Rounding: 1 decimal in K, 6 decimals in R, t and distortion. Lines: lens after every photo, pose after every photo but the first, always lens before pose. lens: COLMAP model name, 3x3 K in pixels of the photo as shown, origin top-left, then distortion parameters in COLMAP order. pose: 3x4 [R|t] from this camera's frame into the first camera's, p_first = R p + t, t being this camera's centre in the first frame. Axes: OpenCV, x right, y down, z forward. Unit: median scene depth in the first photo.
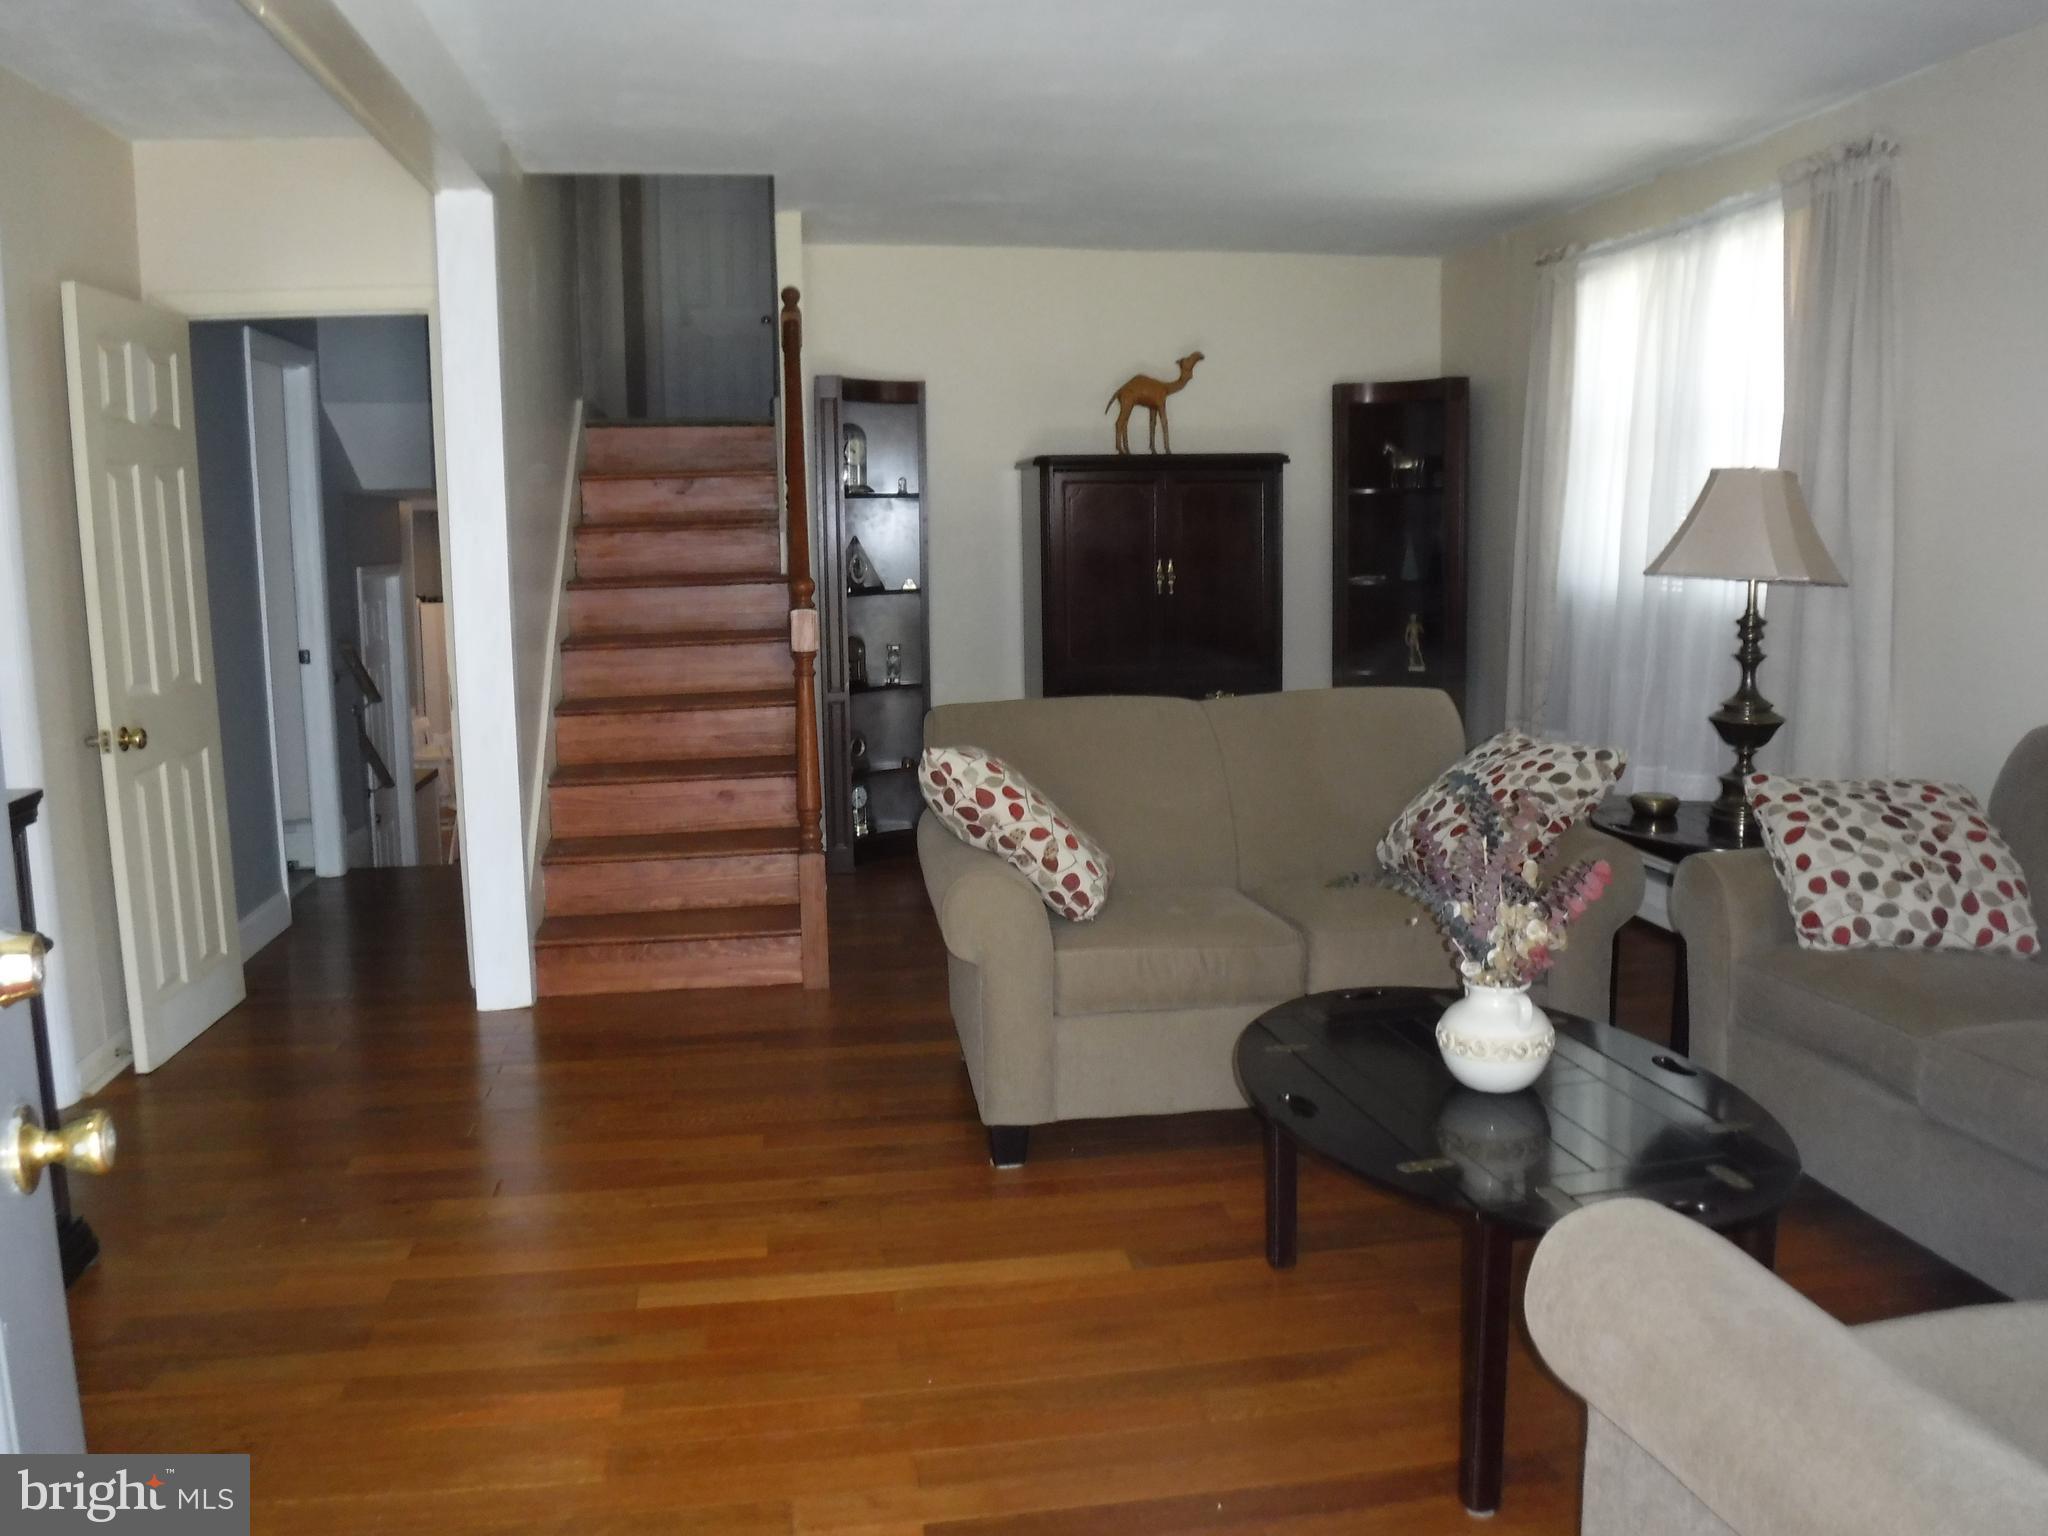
lens RADIAL K [[1685.5, 0, 1024.0], [0, 1685.5, 768.0], [0, 0, 1]] dist [-0.099070, 0.000282]
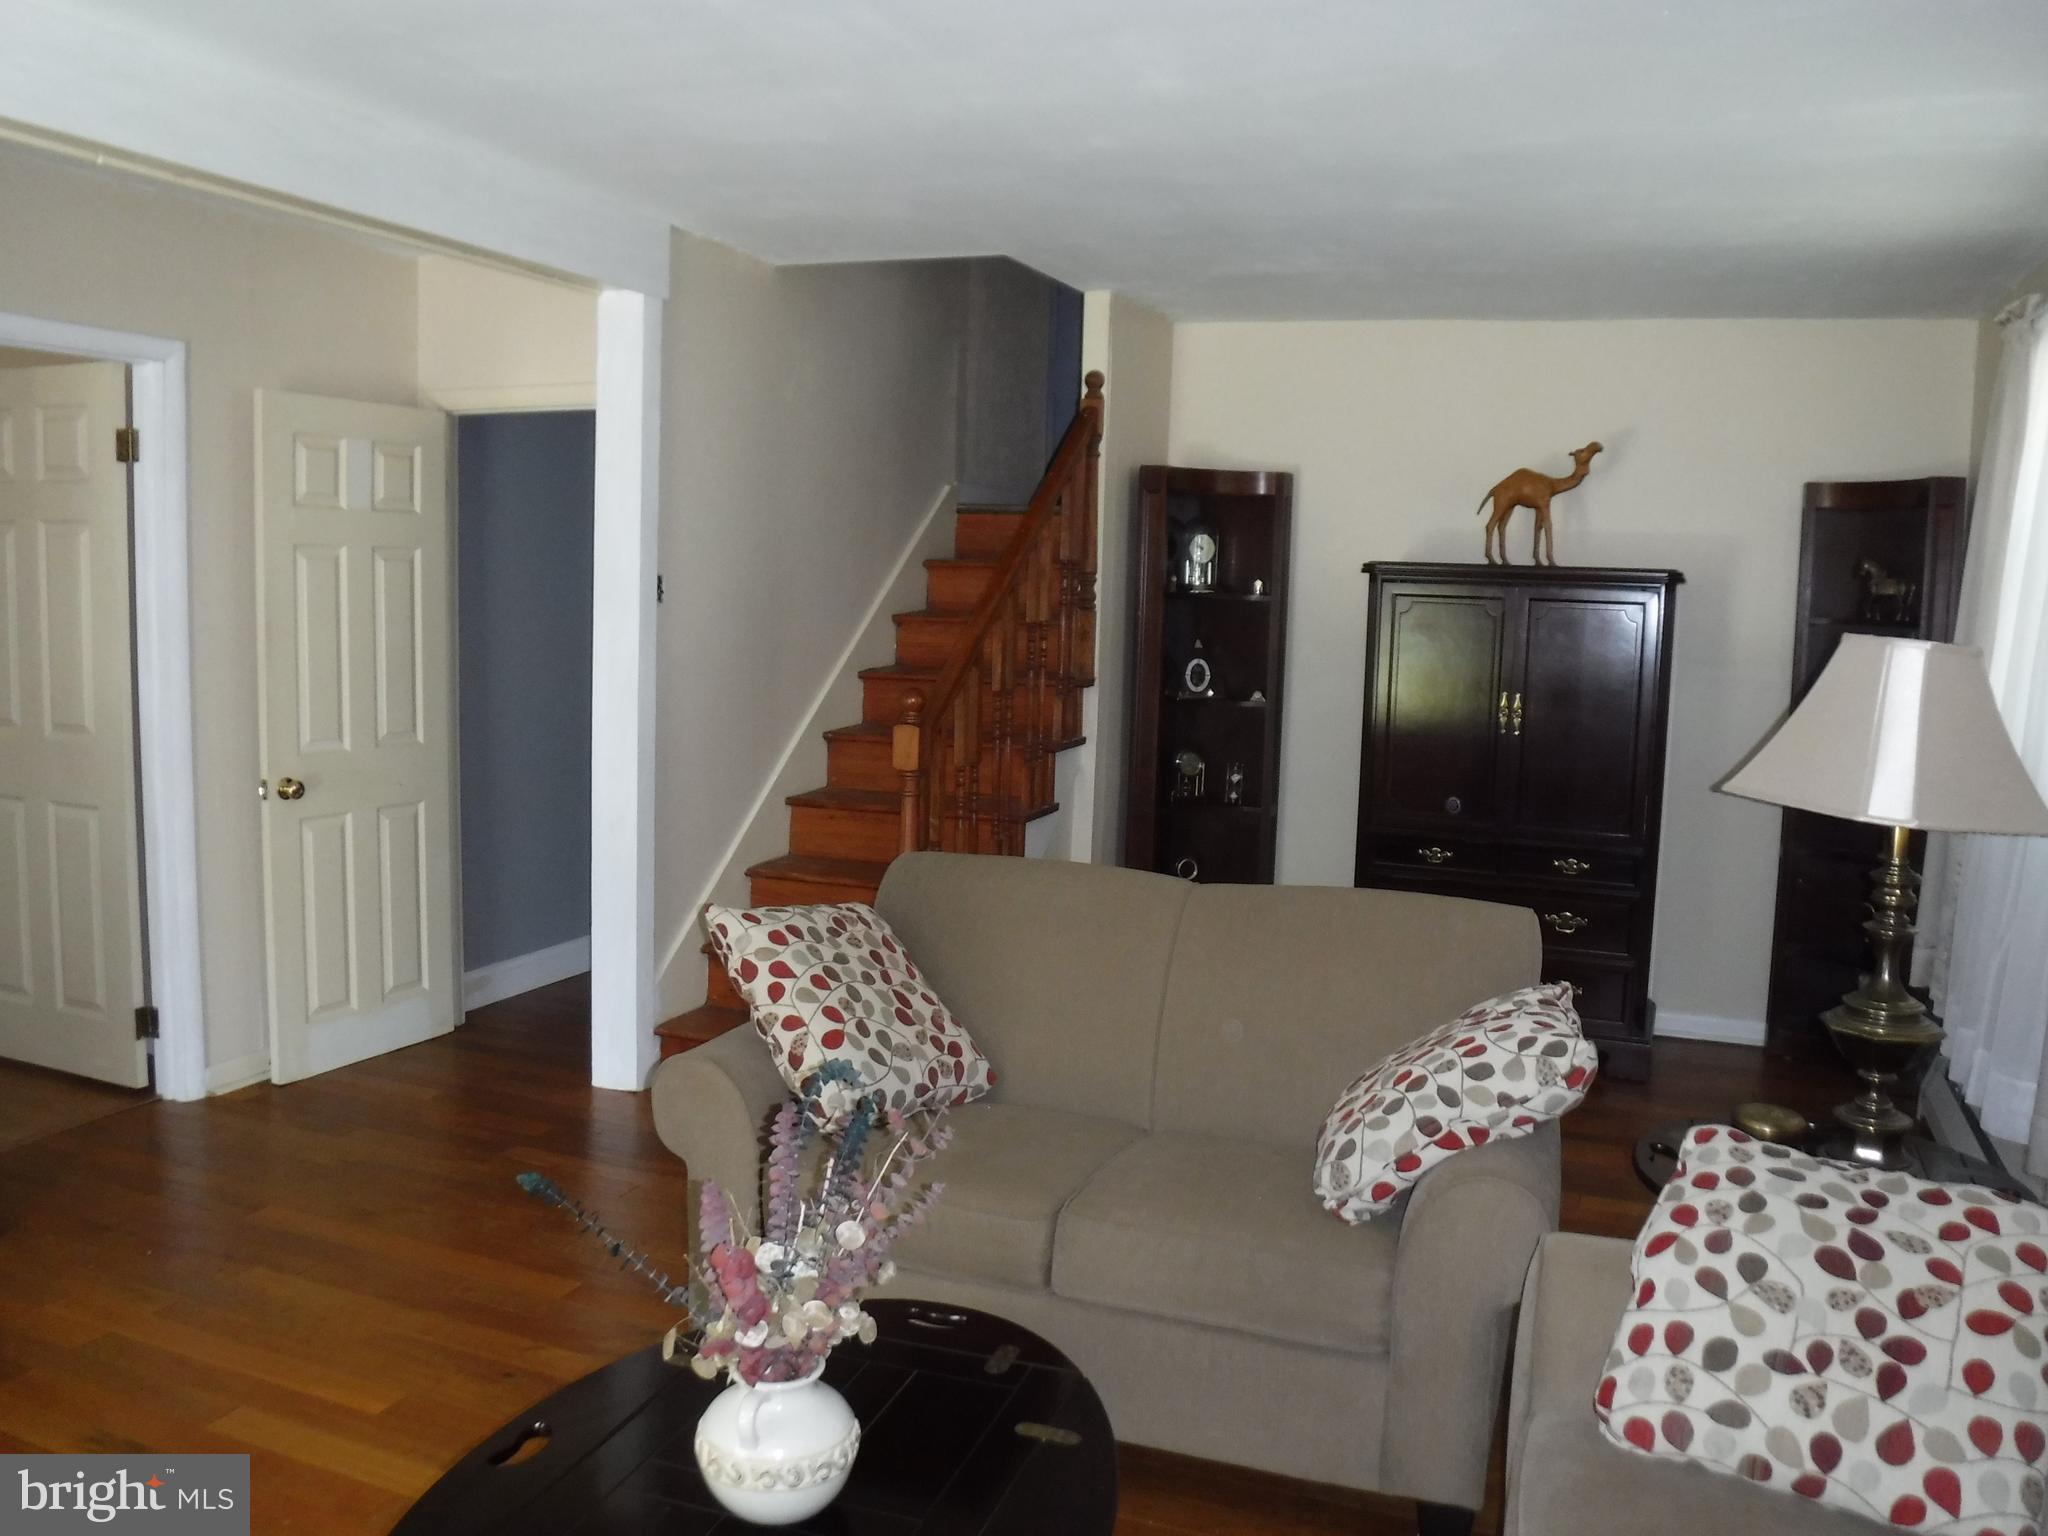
lens RADIAL K [[1664.7, 0, 1024.0], [0, 1664.7, 768.0], [0, 0, 1]] dist [-0.095813, 0.015583]
pose [[0.855289, 0.098886, -0.508628, 0.525723], [-0.117195, 0.993101, -0.003996, -0.099938], [0.504723, 0.063027, 0.860977, 0.327524]]
